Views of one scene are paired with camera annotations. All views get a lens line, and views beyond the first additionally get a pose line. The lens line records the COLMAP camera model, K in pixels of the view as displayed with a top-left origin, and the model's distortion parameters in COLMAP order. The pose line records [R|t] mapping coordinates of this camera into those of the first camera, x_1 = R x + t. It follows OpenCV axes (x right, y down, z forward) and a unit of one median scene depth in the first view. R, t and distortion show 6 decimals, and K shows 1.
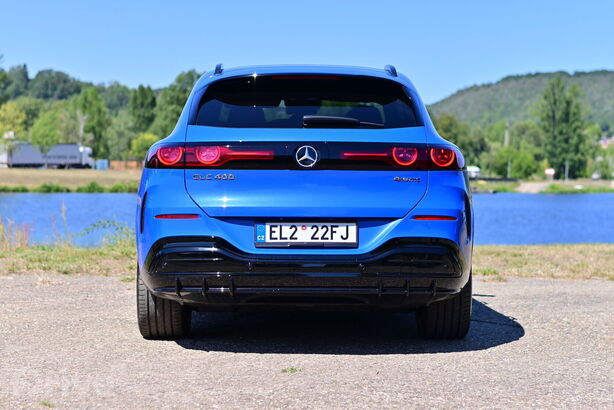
lens RADIAL K [[1361.9, 0, 307.0], [0, 1361.9, 205.0], [0, 0, 1]] dist [0.002859, 0.251886]
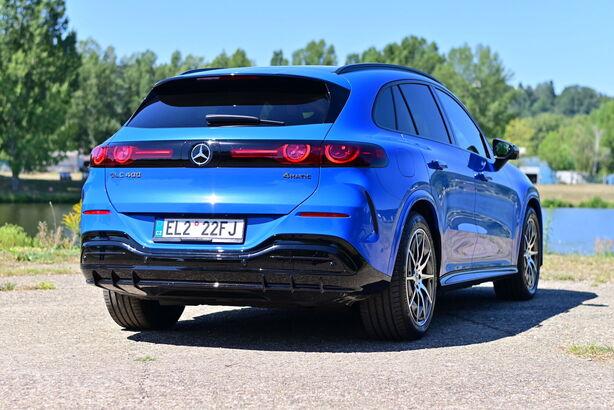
lens RADIAL K [[1361.9, 0, 307.0], [0, 1361.9, 205.0], [0, 0, 1]] dist [0.002859, 0.251886]
pose [[0.925986, 0.002559, -0.377549, 0.443441], [-0.006970, 0.999922, -0.010318, 0.012161], [0.377493, 0.012186, 0.925932, 0.076339]]
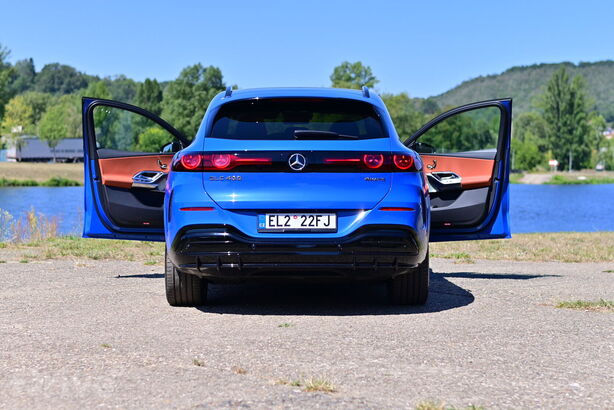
lens RADIAL K [[1361.9, 0, 307.0], [0, 1361.9, 205.0], [0, 0, 1]] dist [0.002859, 0.251886]
pose [[0.999977, -0.005055, -0.004568, 0.014184], [0.005081, 0.999970, 0.005761, -0.002174], [0.004538, -0.005784, 0.999973, -0.281252]]
